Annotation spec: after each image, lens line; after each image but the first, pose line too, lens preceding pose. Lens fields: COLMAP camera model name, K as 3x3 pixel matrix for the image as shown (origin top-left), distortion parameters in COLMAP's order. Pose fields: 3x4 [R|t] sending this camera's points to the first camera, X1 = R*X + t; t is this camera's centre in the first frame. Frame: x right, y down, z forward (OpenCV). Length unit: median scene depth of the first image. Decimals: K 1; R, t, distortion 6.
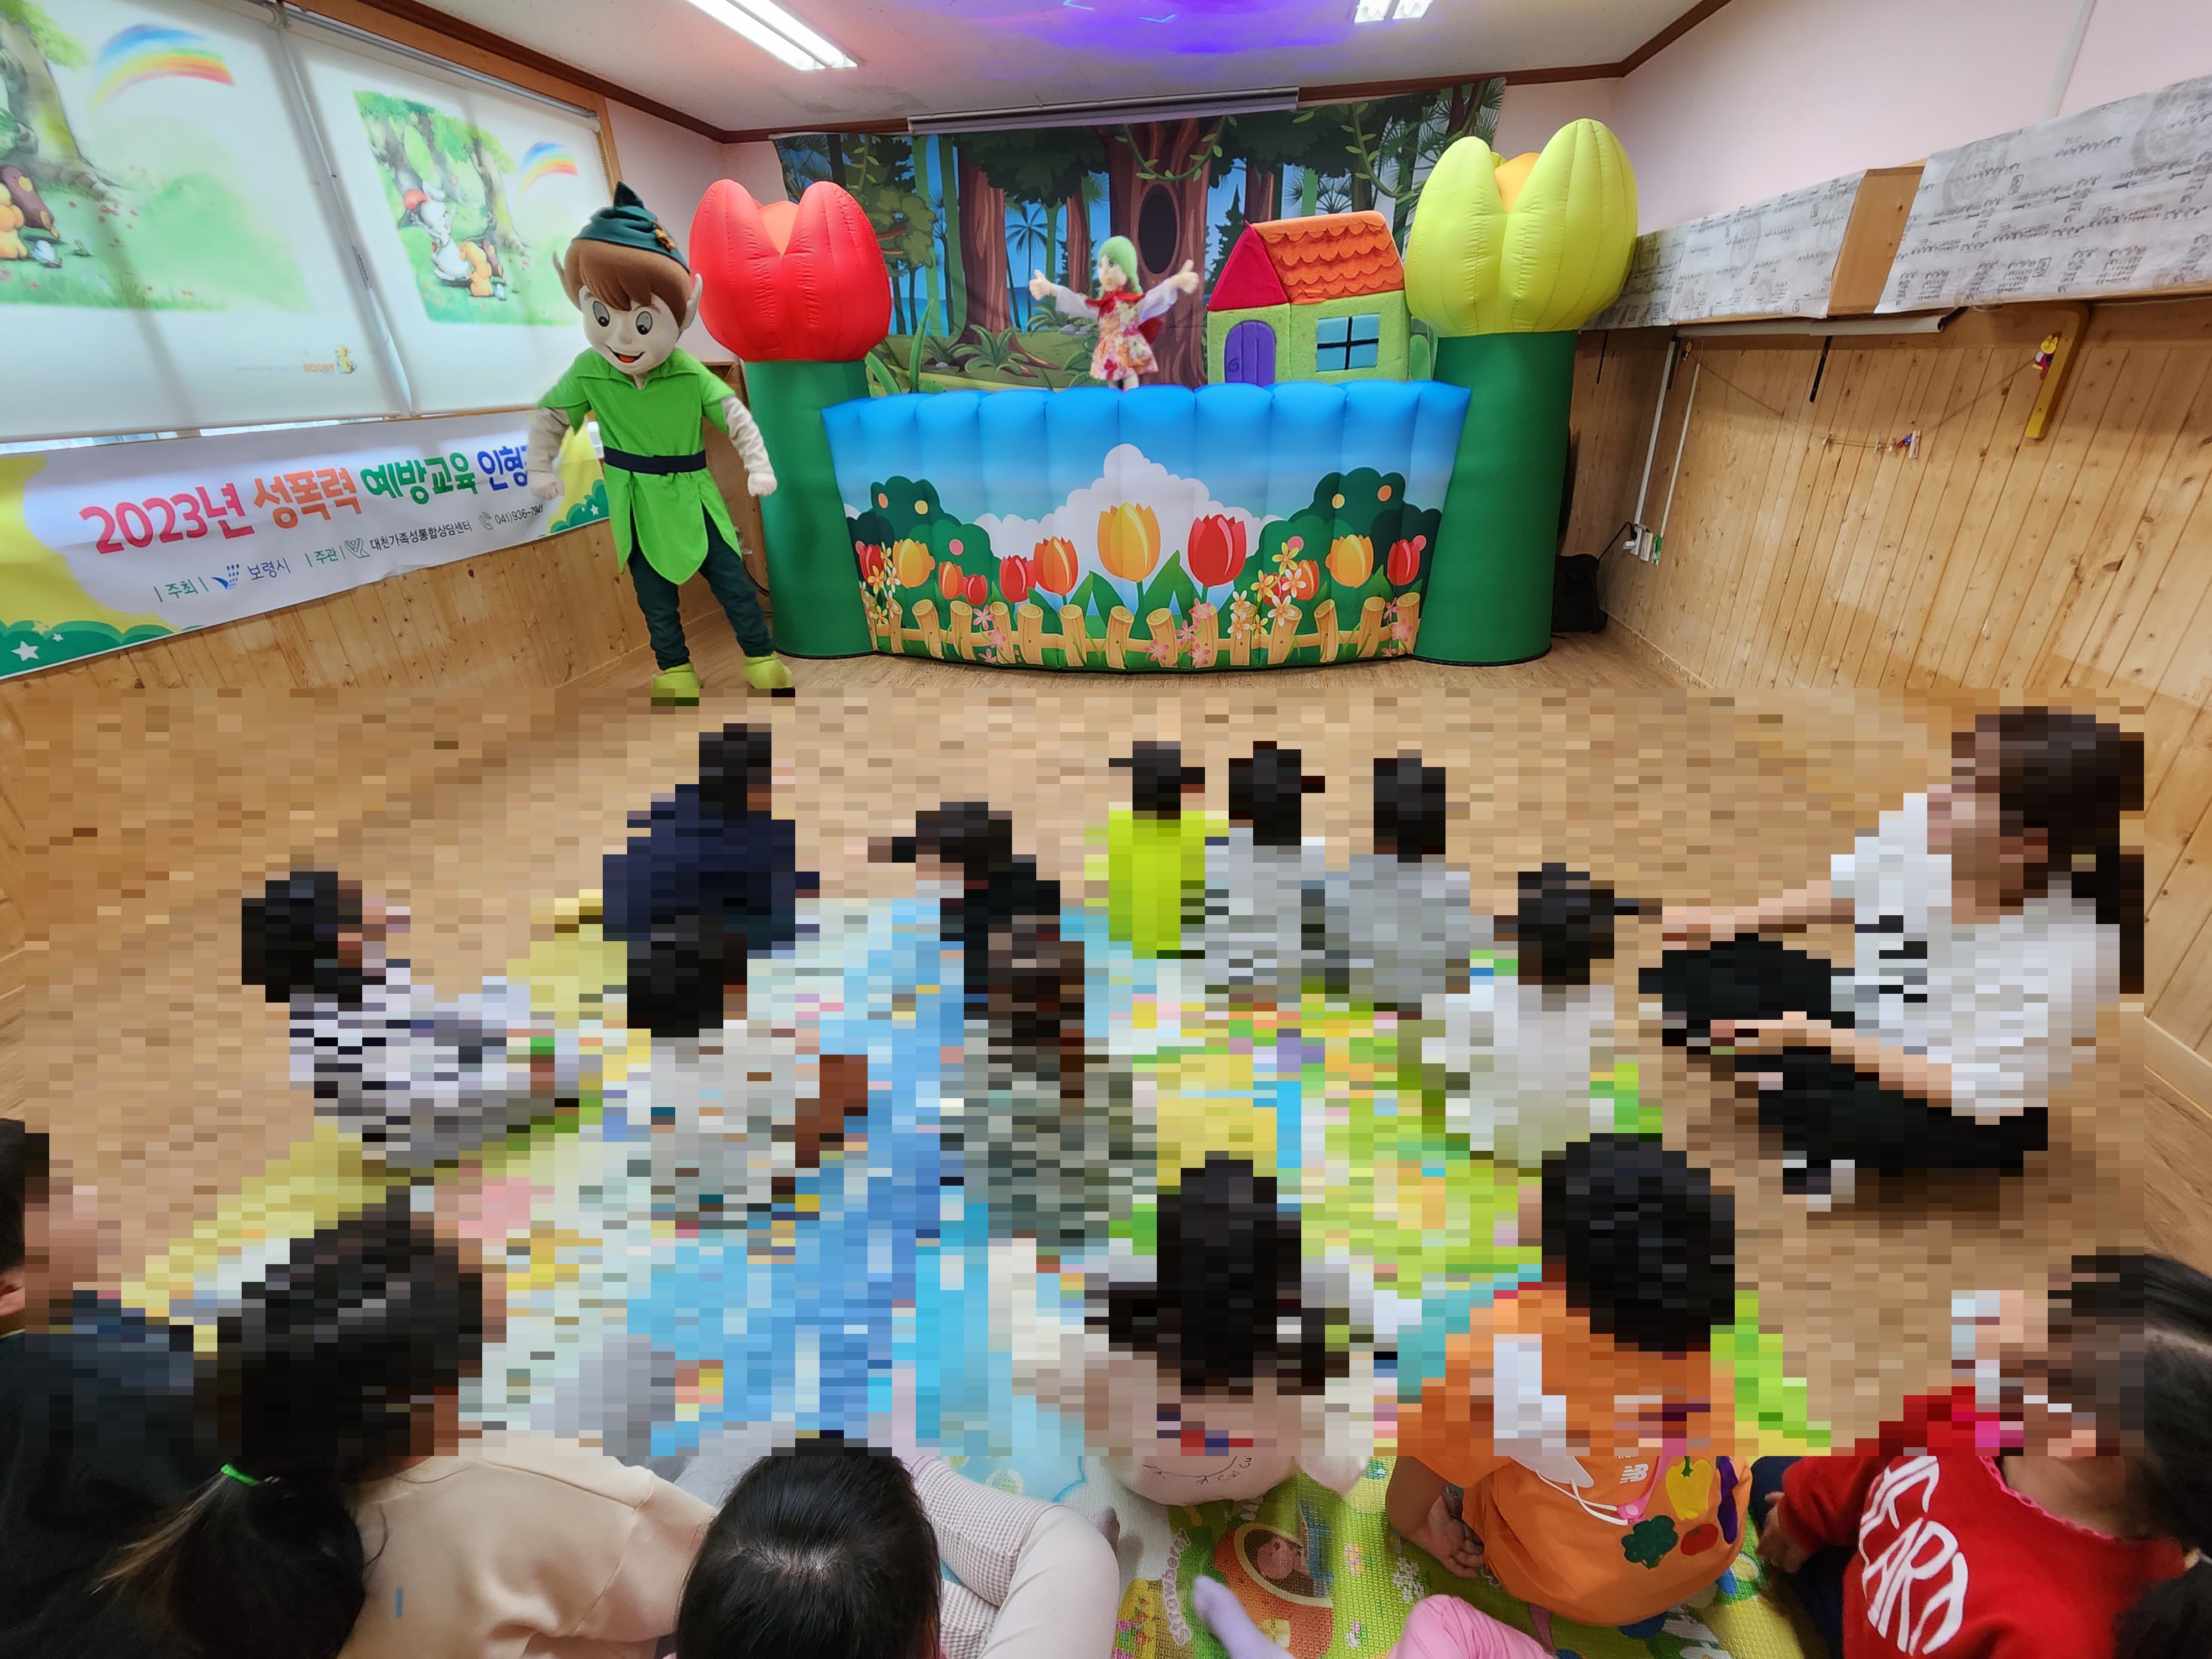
lens RADIAL K [[922.2, 0, 1106.0], [0, 922.2, 829.5], [0, 0, 1]] dist [-0.006083, 0.000789]
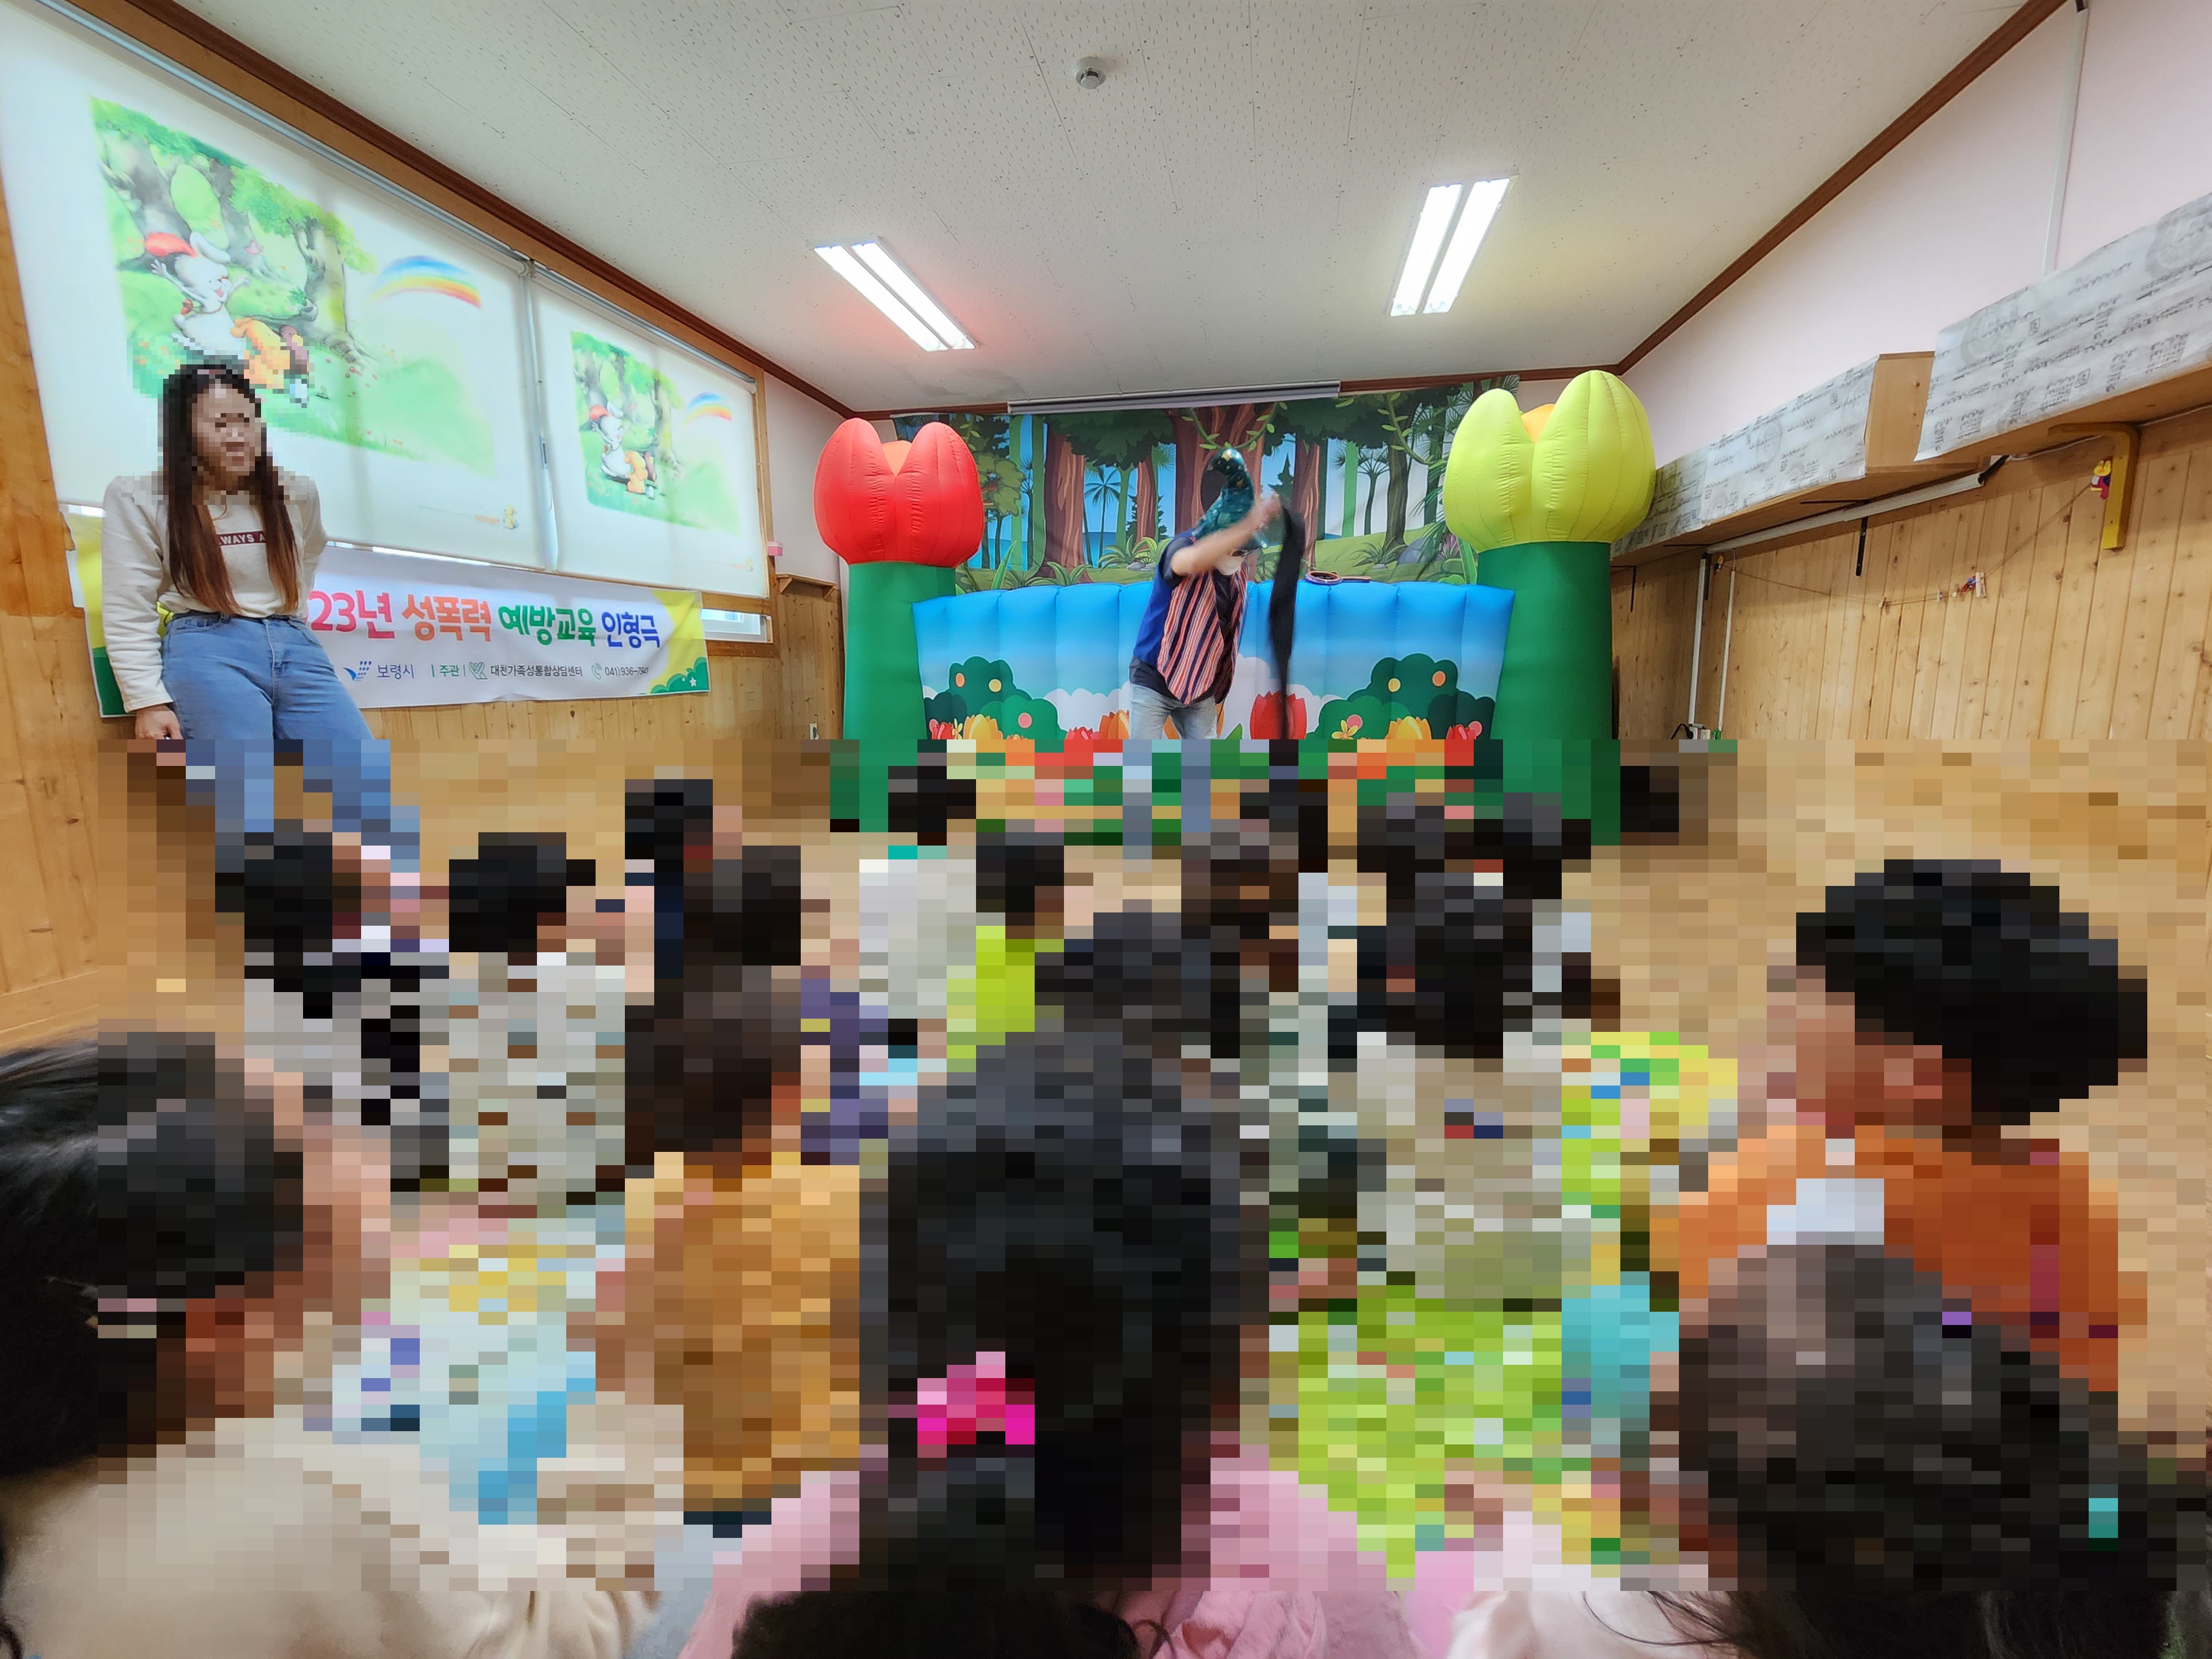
lens RADIAL K [[922.8, 0, 1103.2], [0, 922.8, 792.9], [0, 0, 1]] dist [0.001811, 0.000919]
pose [[0.998057, 0.037122, -0.050035, -0.022550], [-0.050770, 0.950091, -0.307814, 0.112550], [0.036111, 0.309756, 0.950130, 0.038303]]
